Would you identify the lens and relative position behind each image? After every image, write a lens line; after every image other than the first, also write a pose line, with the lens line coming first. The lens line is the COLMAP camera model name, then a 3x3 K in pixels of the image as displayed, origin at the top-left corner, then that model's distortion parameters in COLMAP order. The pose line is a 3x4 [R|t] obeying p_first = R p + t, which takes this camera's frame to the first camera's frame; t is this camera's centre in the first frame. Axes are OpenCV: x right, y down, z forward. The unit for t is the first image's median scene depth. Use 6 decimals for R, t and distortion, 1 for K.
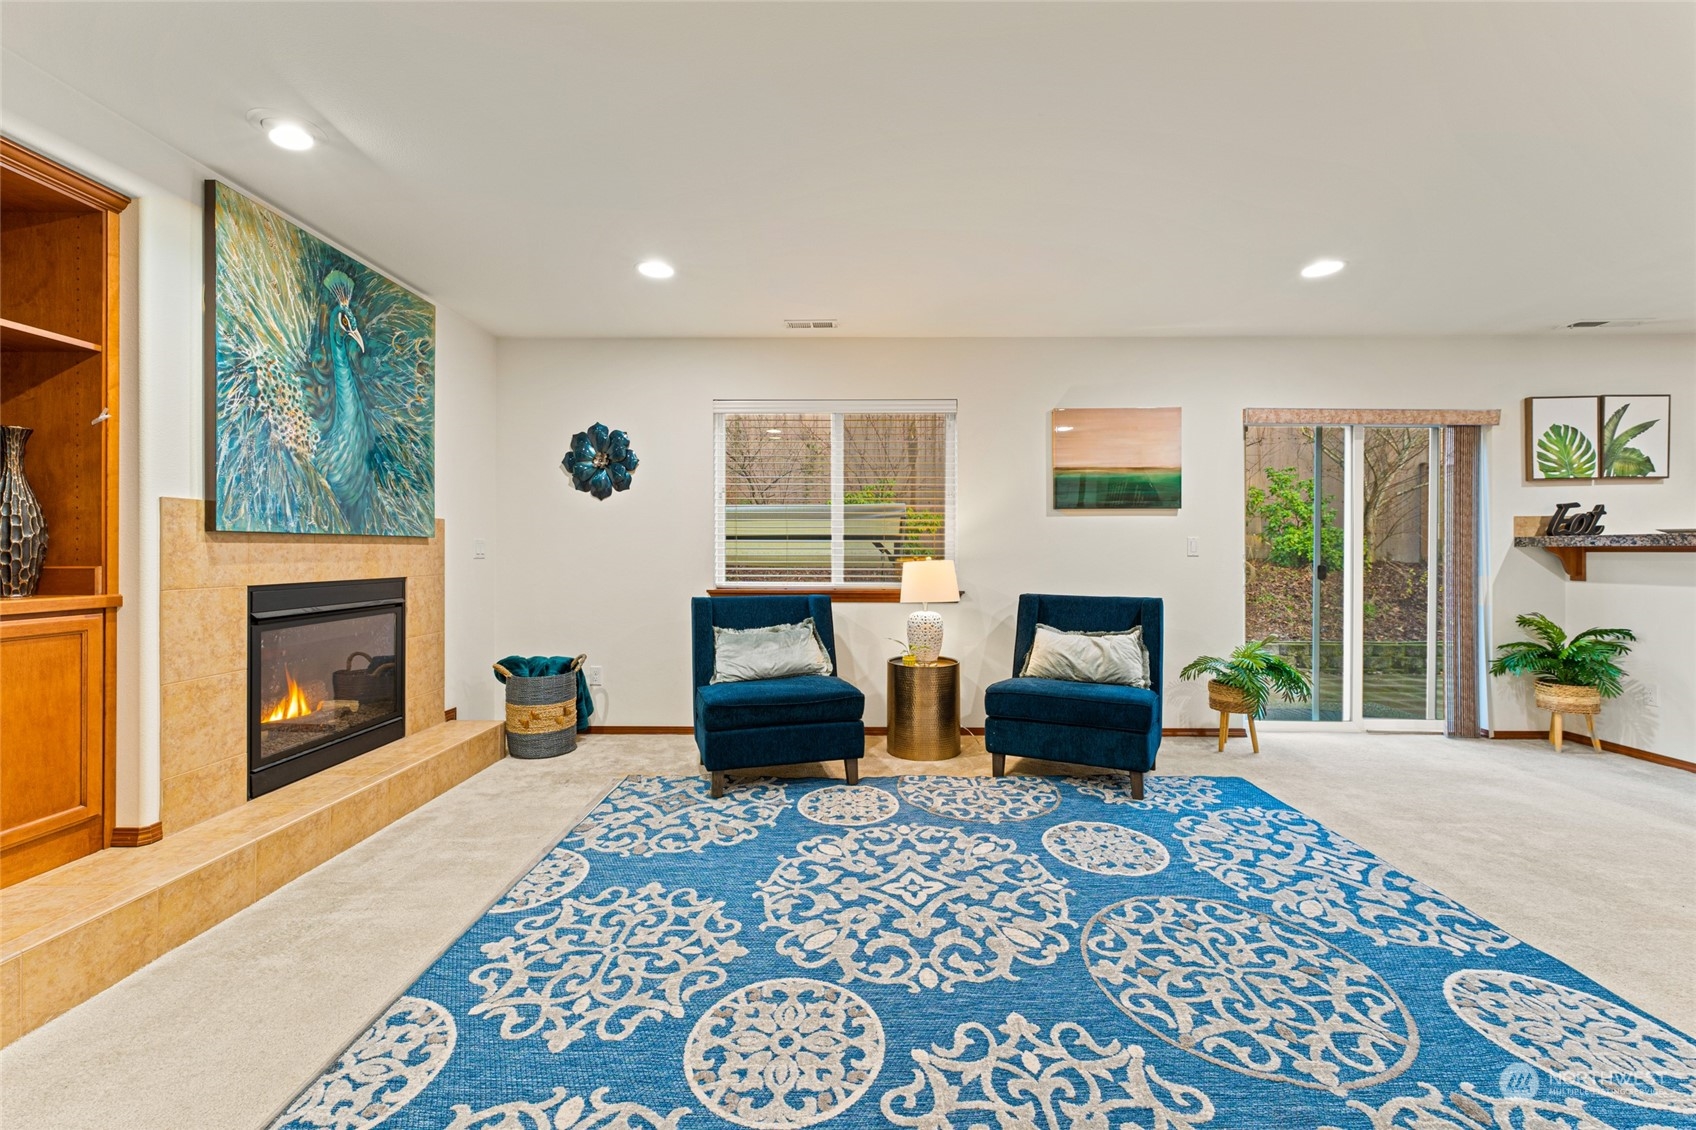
lens RADIAL K [[682.3, 0, 842.5], [0, 682.3, 549.6], [0, 0, 1]] dist [0.002513, -0.000650]
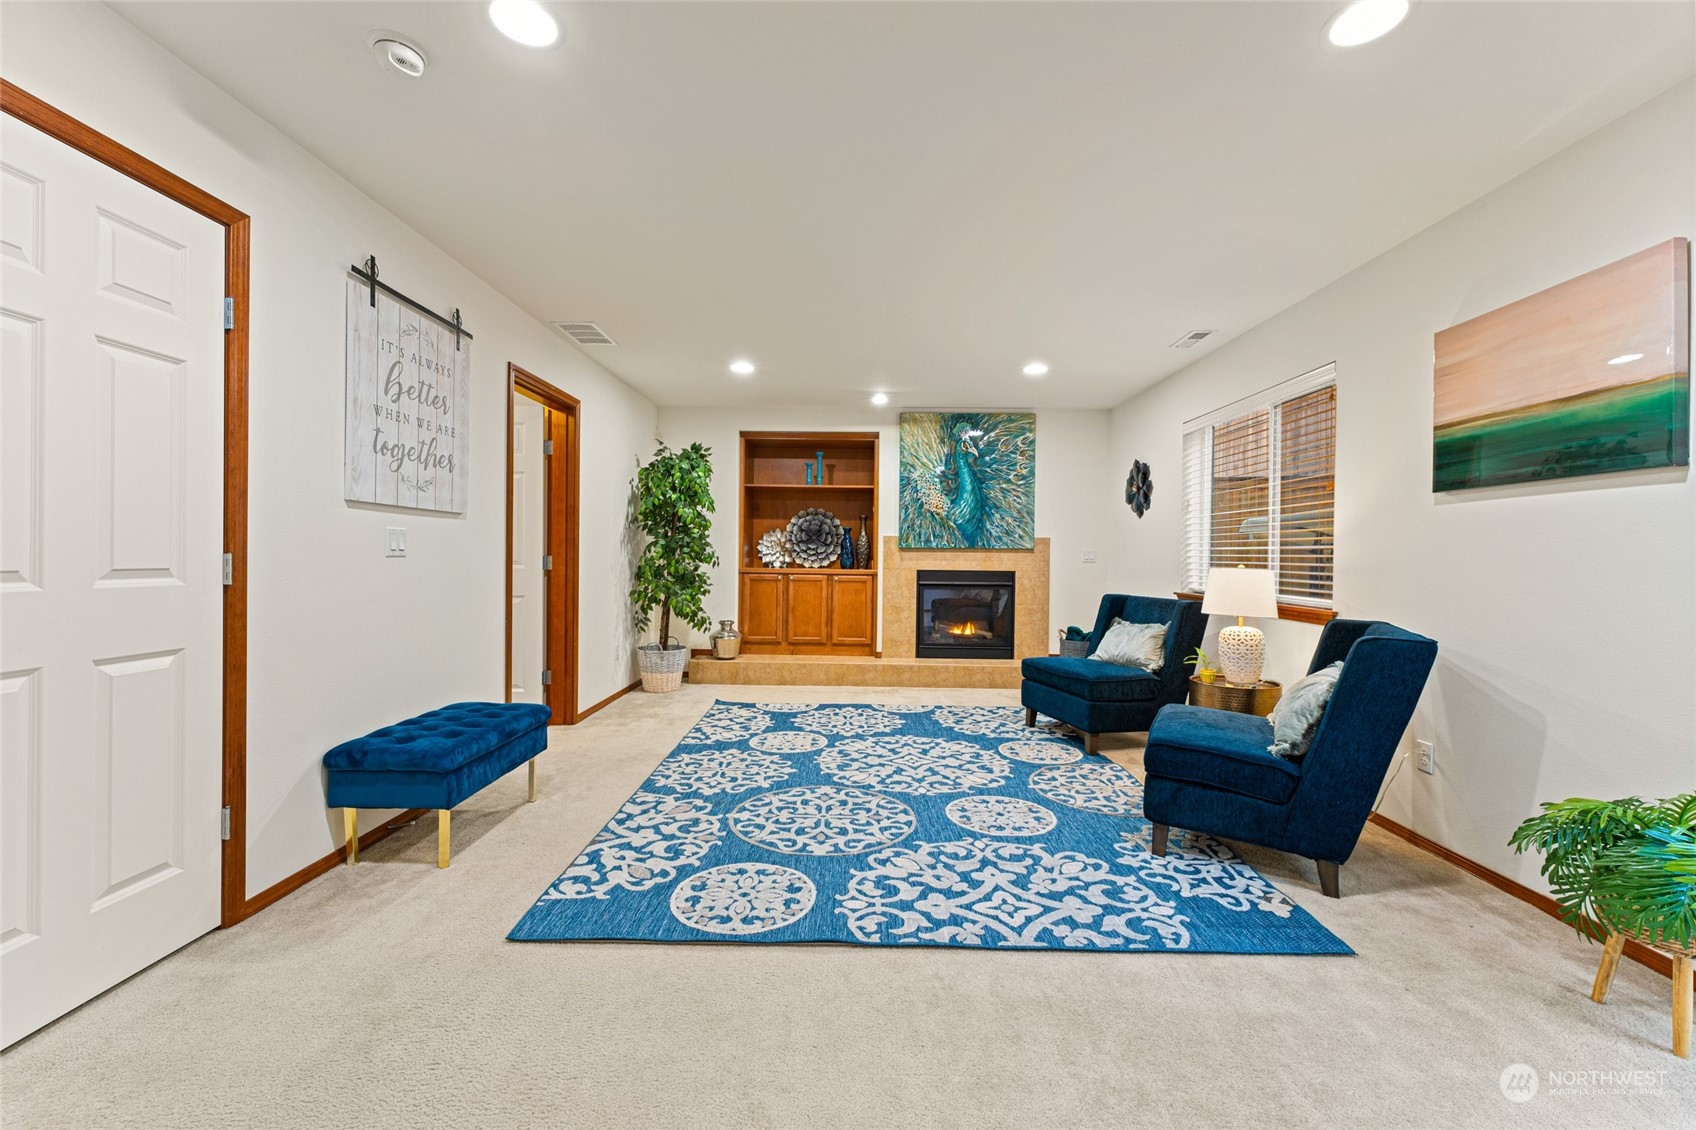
lens RADIAL K [[682.3, 0, 845.9], [0, 682.3, 540.9], [0, 0, 1]] dist [0.002513, -0.000650]
pose [[-0.009092, -0.023419, -0.999684, 1.350415], [-0.010567, 0.999672, -0.023323, 0.008332], [0.999903, 0.010351, -0.009337, 0.661940]]
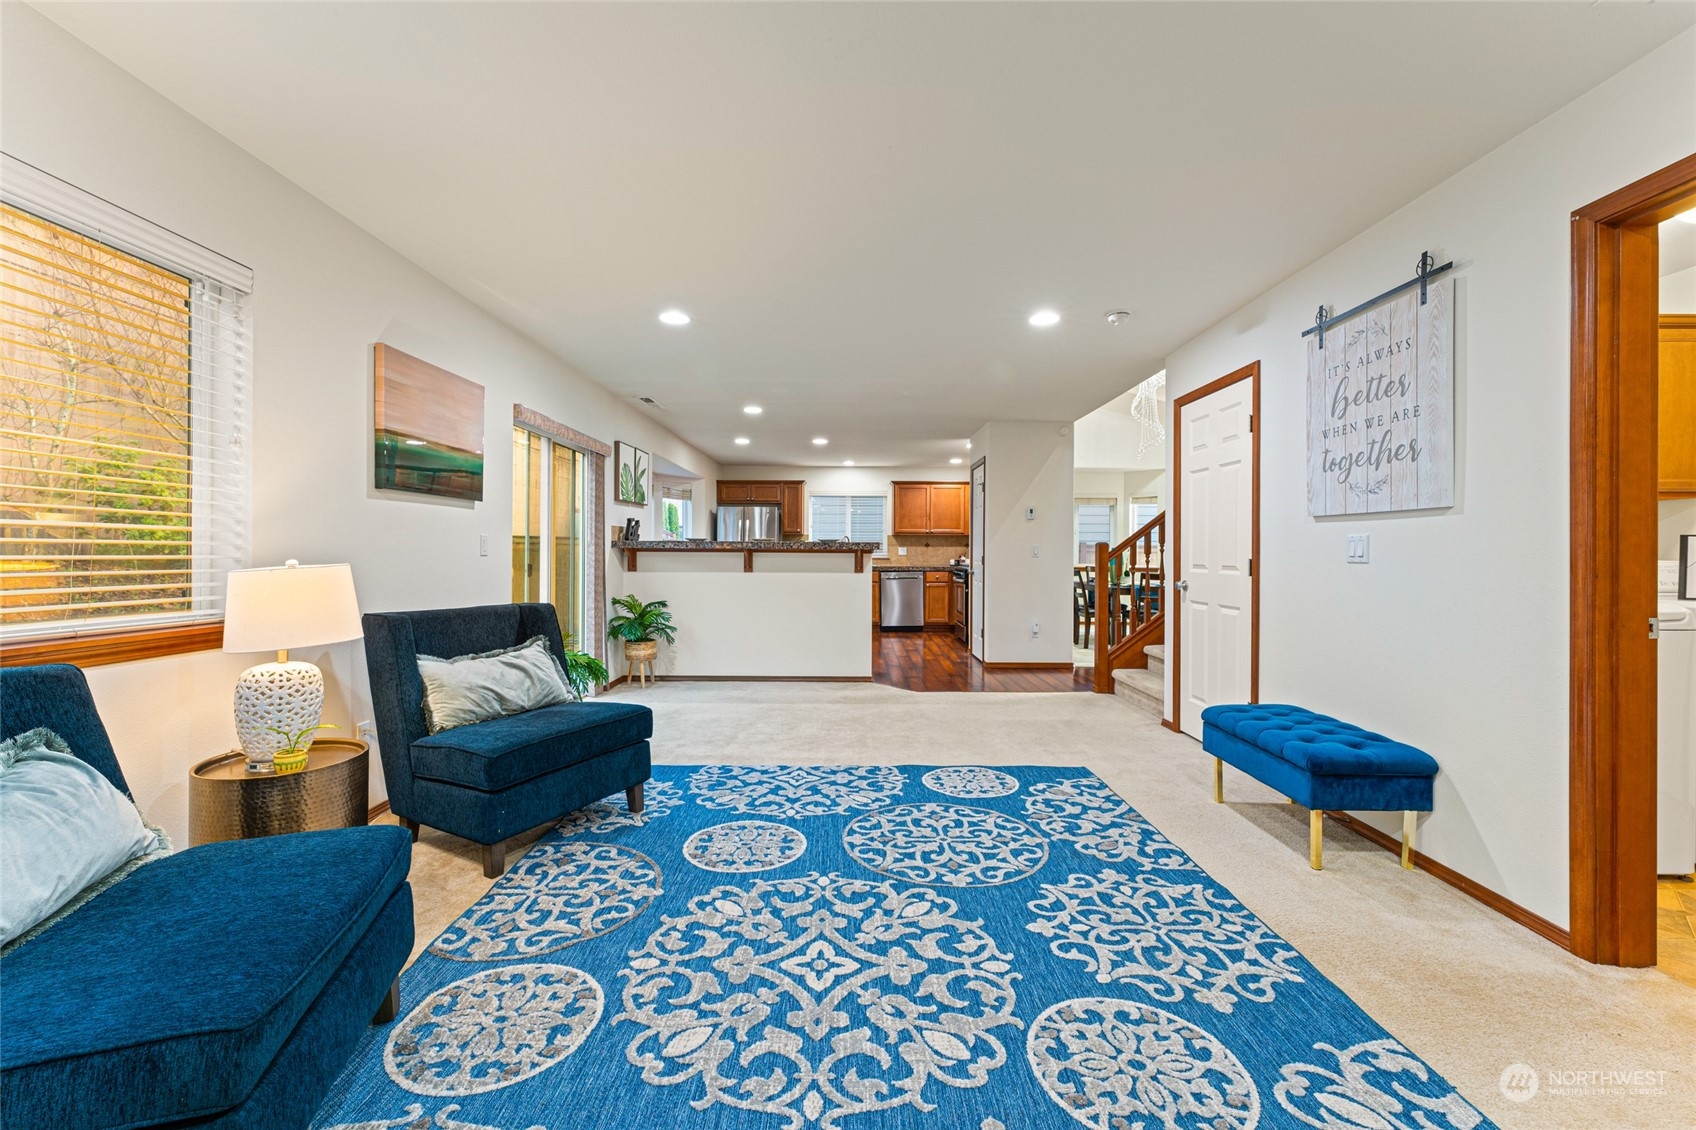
lens RADIAL K [[682.3, 0, 860.2], [0, 682.3, 554.7], [0, 0, 1]] dist [0.002513, -0.000650]
pose [[-0.020500, -0.003142, 0.999785, -0.549793], [-0.006108, 0.999977, 0.003017, 0.004119], [-0.999771, -0.006045, -0.020518, 0.755133]]
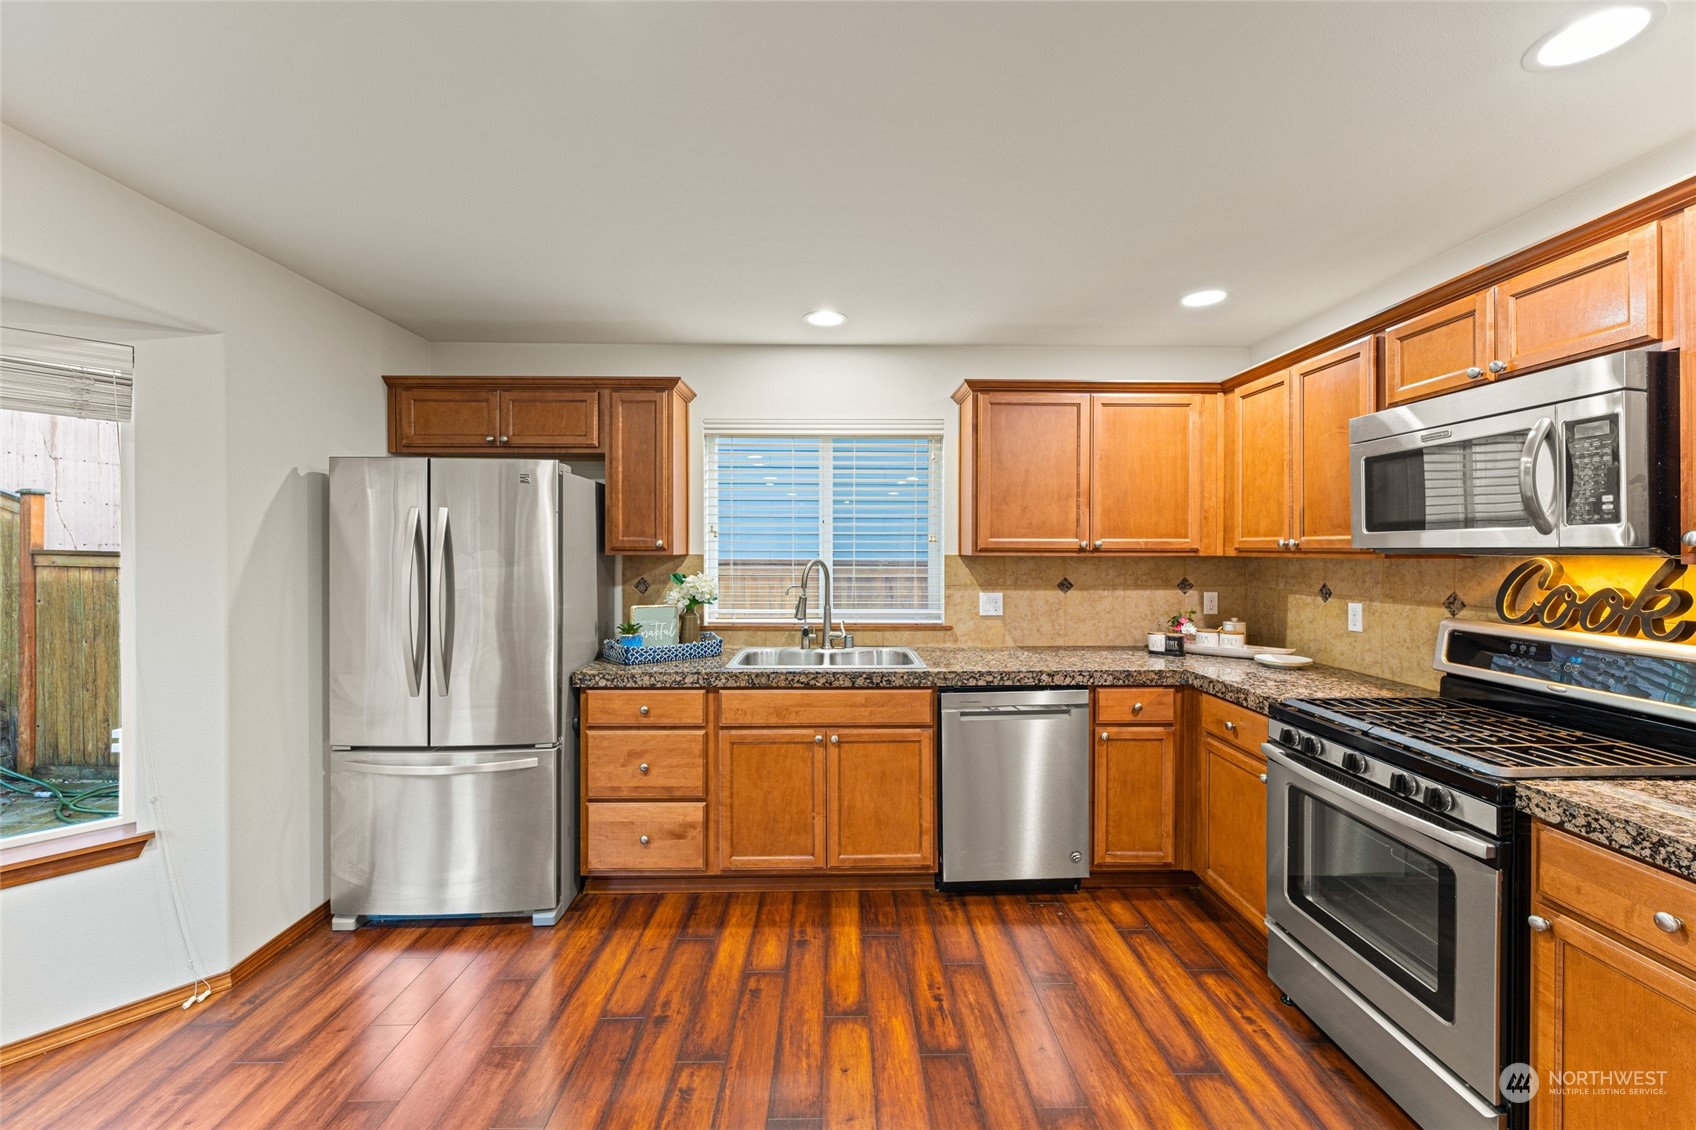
lens RADIAL K [[682.3, 0, 847.1], [0, 682.3, 551.4], [0, 0, 1]] dist [0.002513, -0.000650]
pose [[-0.027590, -0.004268, 0.999610, 1.835384], [-0.002136, 0.999989, 0.004210, -0.098686], [-0.999617, -0.002019, -0.027599, 0.740213]]
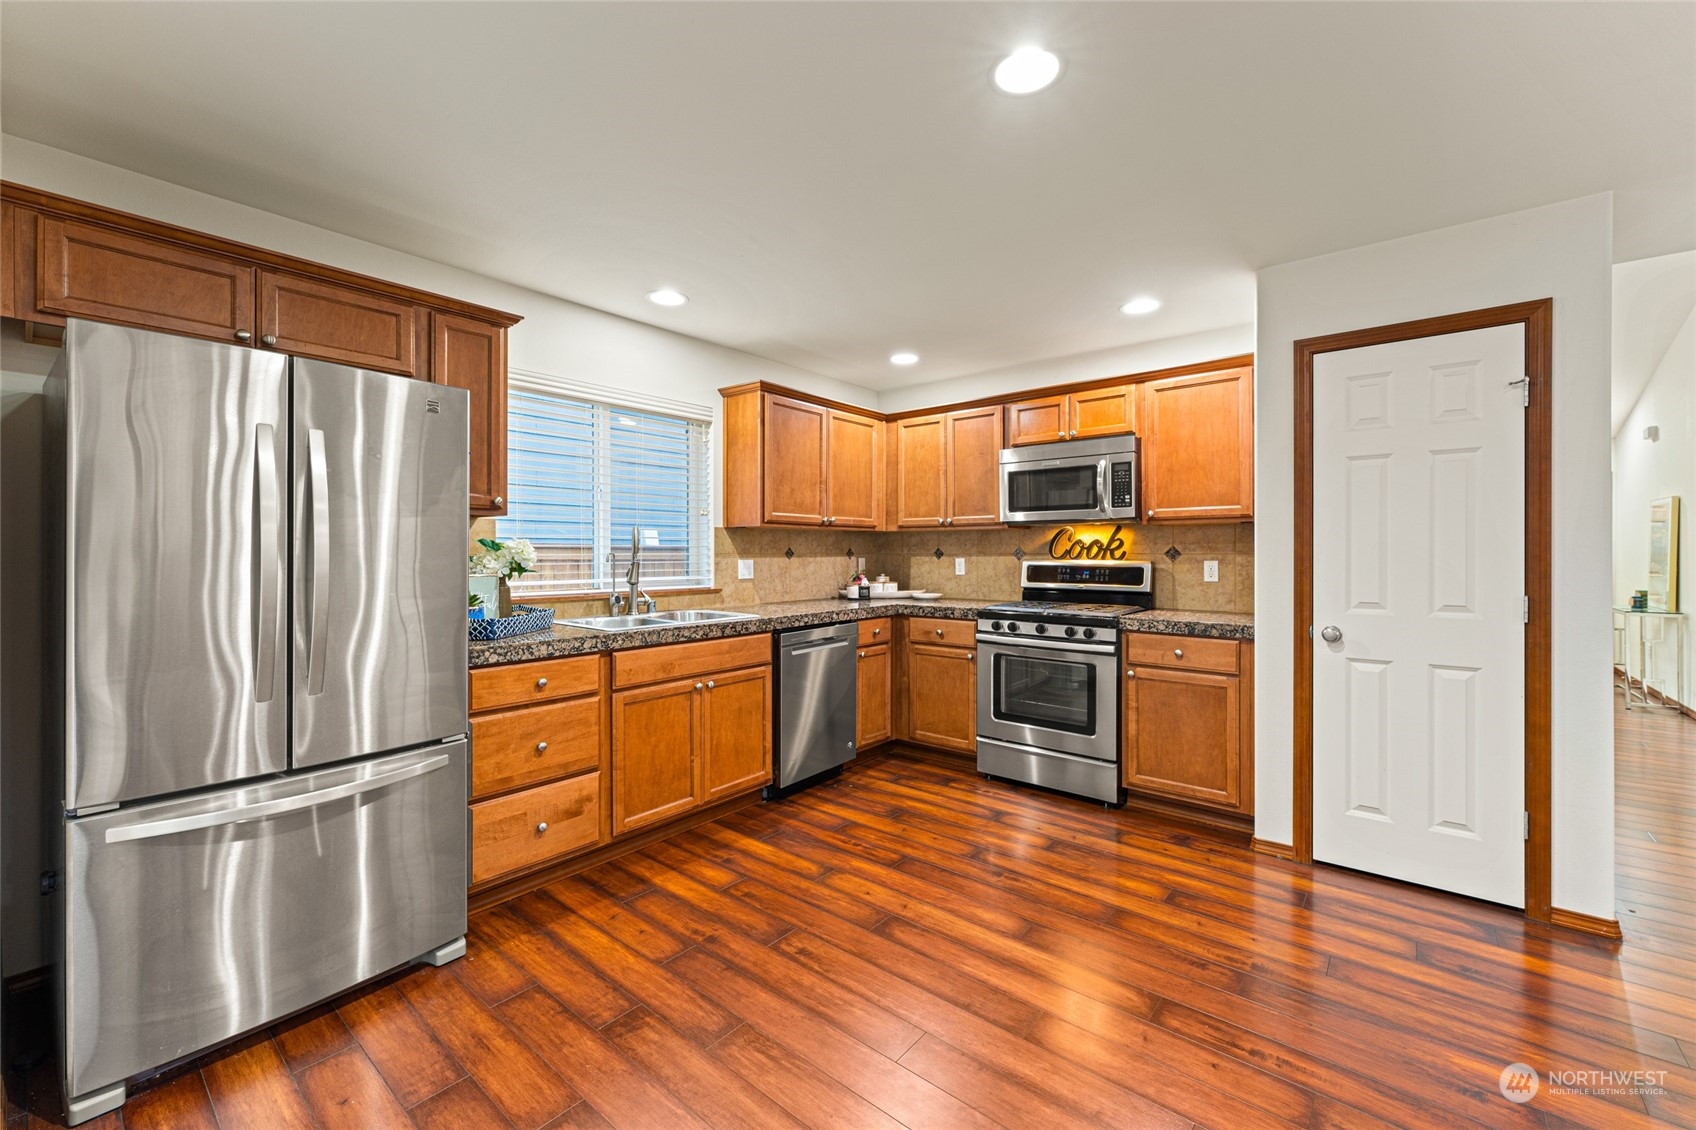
lens RADIAL K [[682.3, 0, 856.7], [0, 682.3, 551.8], [0, 0, 1]] dist [0.002513, -0.000650]
pose [[-0.778441, 0.001372, 0.627717, 1.944308], [0.000574, 0.999999, -0.001474, -0.038093], [-0.627718, -0.000787, -0.778441, 1.399534]]
